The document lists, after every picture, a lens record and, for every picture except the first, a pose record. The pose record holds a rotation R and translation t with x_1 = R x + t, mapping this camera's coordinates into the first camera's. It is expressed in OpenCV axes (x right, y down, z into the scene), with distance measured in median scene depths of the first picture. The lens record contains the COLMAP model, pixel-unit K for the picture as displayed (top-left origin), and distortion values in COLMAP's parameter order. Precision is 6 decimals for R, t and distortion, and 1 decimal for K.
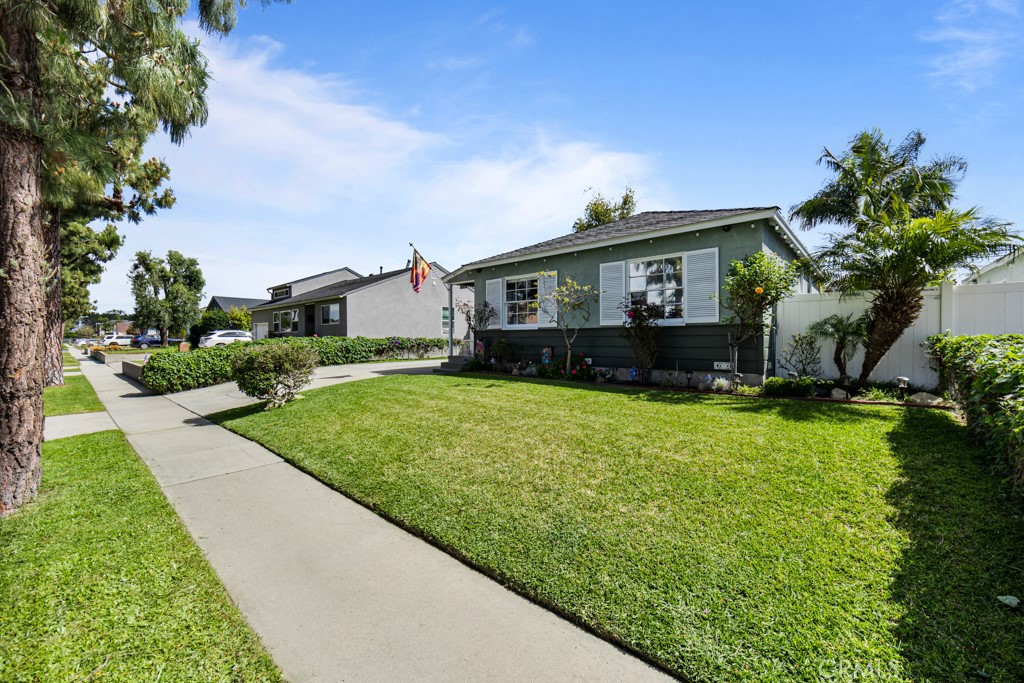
lens RADIAL K [[412.6, 0, 513.2], [0, 412.6, 336.9], [0, 0, 1]] dist [0.000487, -0.000120]
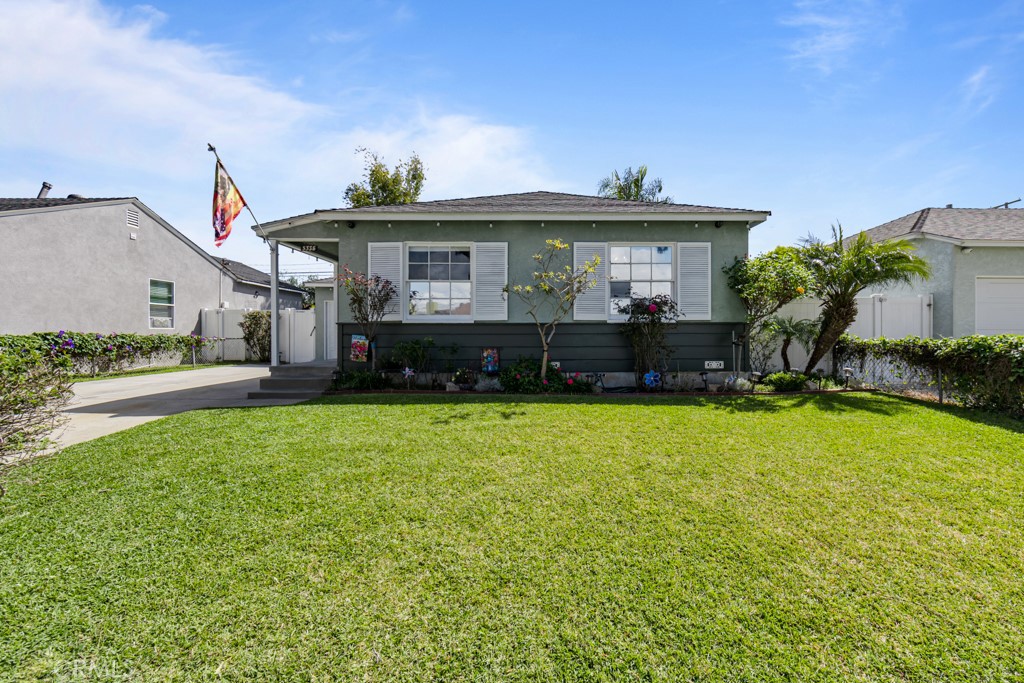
lens RADIAL K [[425.8, 0, 512.0], [0, 425.8, 341.5], [0, 0, 1]] dist [-0.000409, -0.000031]
pose [[0.734843, -0.008078, 0.678189, -0.353459], [-0.005137, 0.999834, 0.017475, -0.000436], [-0.678217, -0.016325, 0.734680, 0.394178]]
